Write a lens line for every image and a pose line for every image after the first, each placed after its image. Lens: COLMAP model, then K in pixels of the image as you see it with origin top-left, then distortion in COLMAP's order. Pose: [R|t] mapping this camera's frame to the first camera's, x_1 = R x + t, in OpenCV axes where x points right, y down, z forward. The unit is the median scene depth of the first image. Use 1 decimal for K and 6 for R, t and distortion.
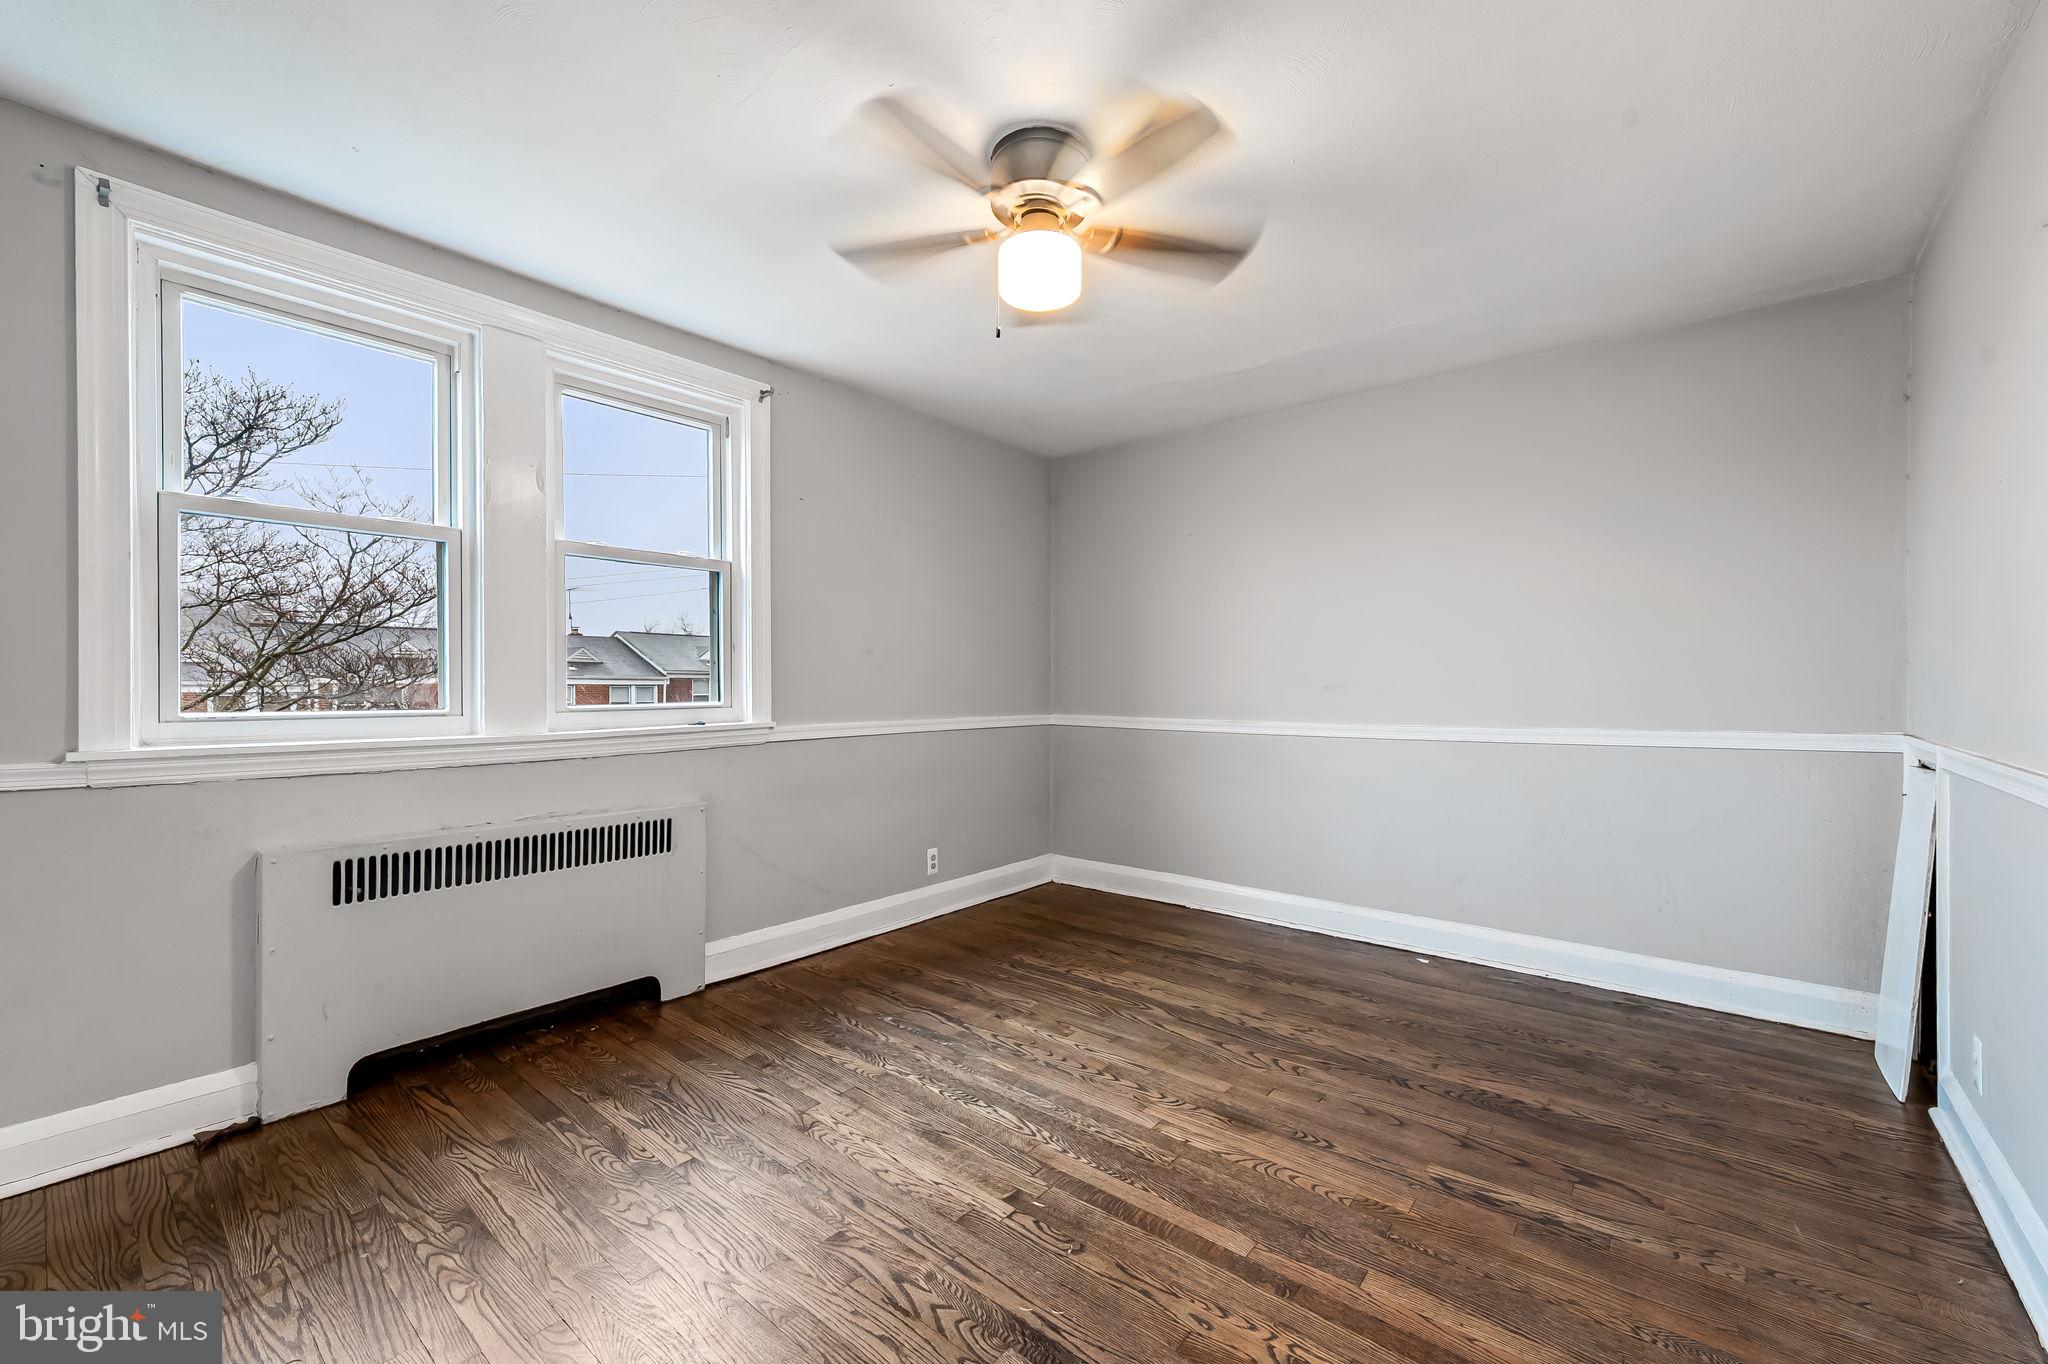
lens RADIAL K [[803.5, 0, 1038.1], [0, 803.5, 669.9], [0, 0, 1]] dist [0.005904, -0.000725]
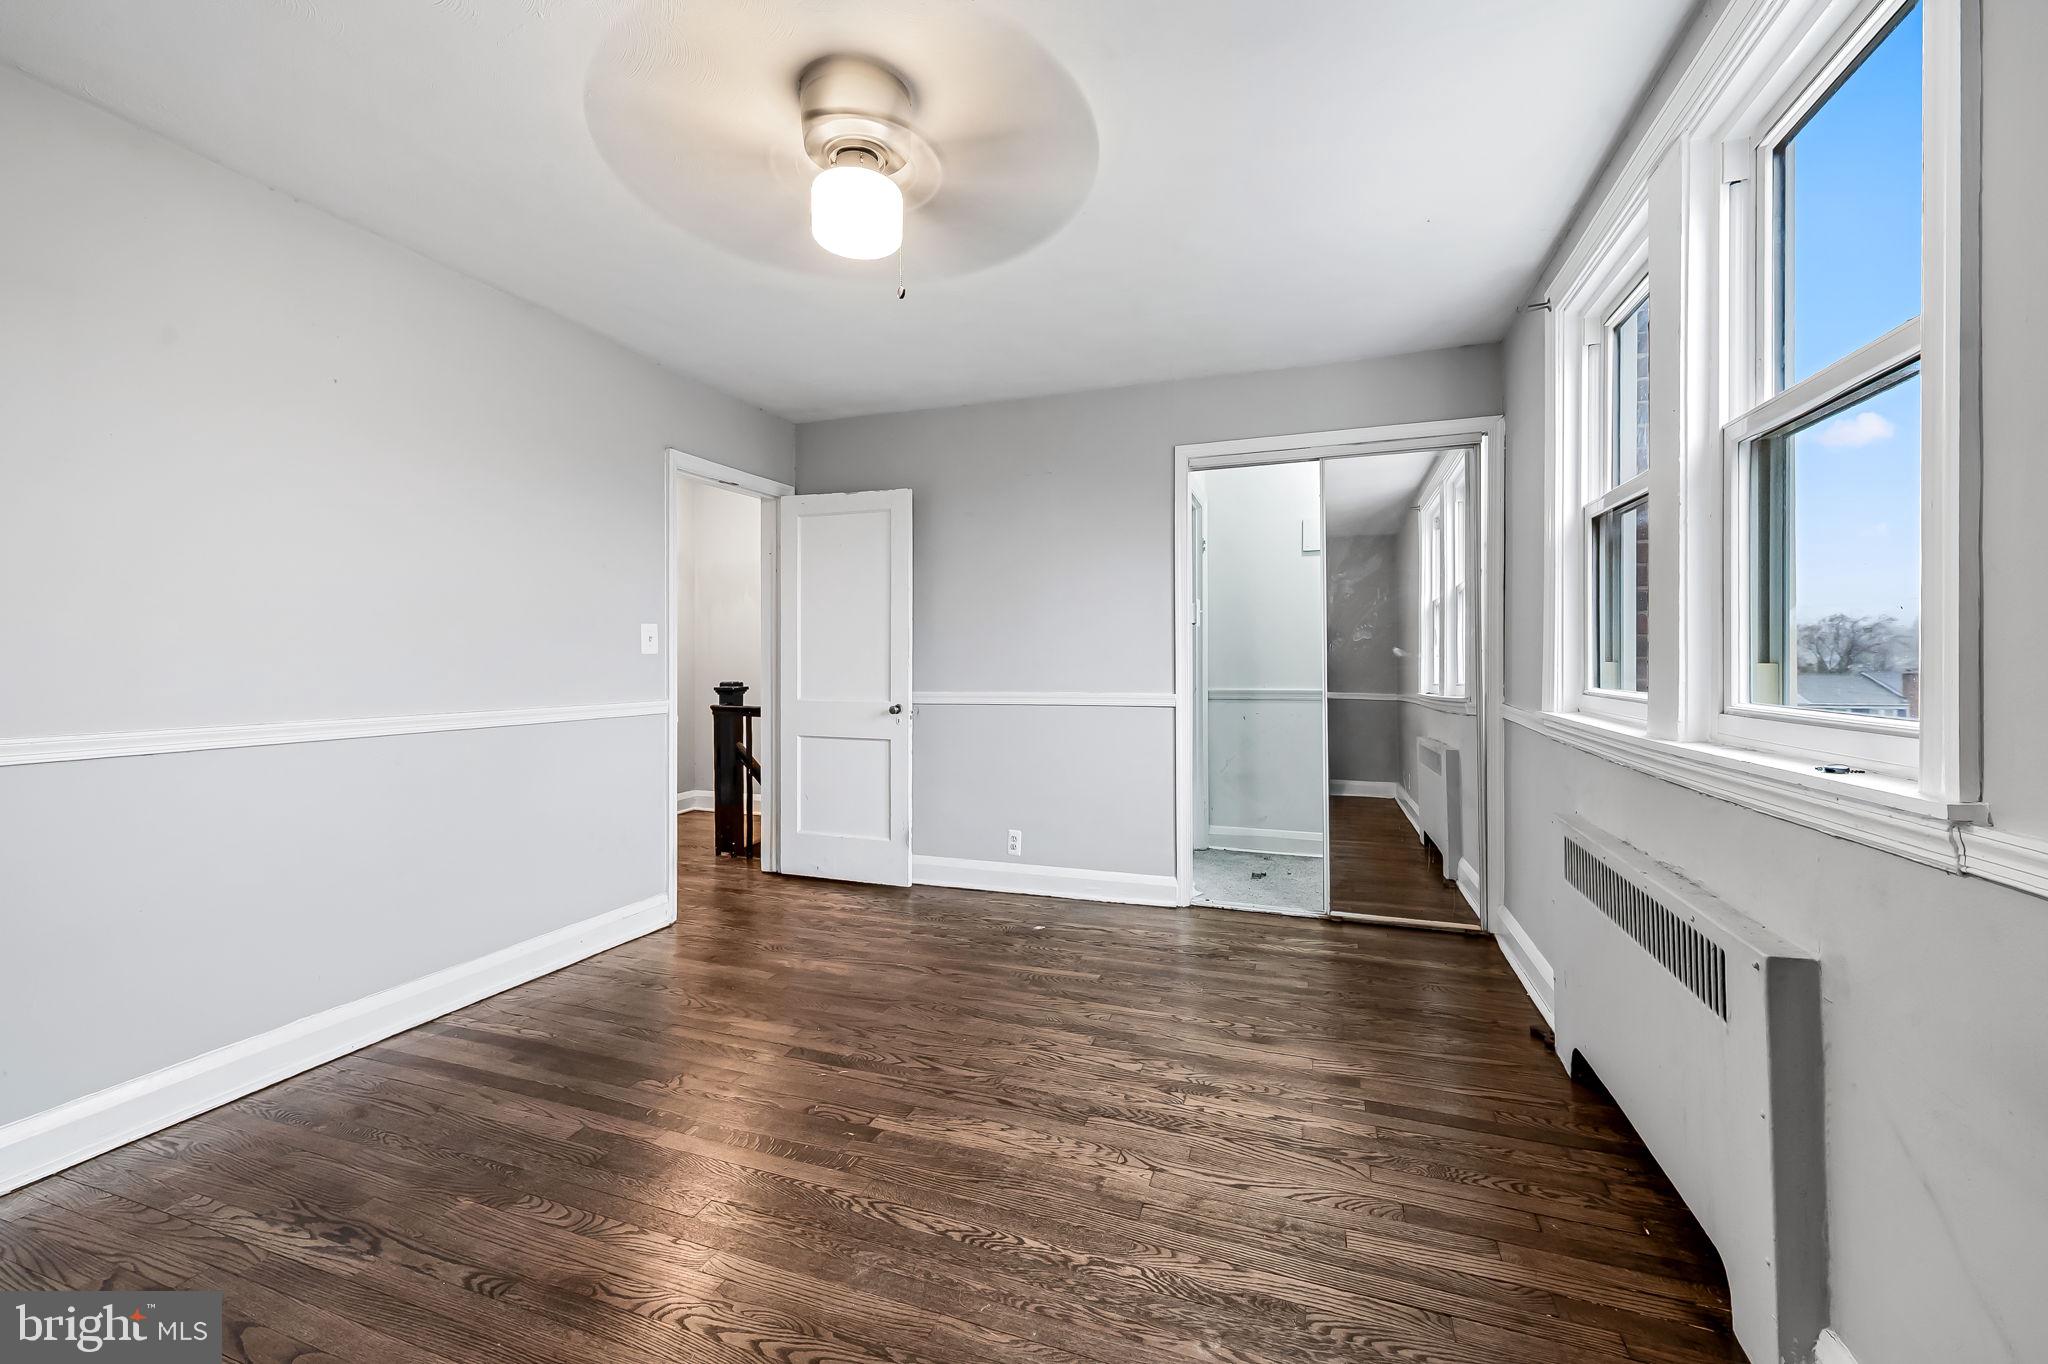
lens RADIAL K [[803.5, 0, 1026.4], [0, 803.5, 673.2], [0, 0, 1]] dist [0.005904, -0.000725]
pose [[-0.940410, 0.005228, -0.340003, 0.123559], [0.004589, 0.999986, 0.002683, 0.025409], [0.340013, 0.000962, -0.940420, 1.823886]]
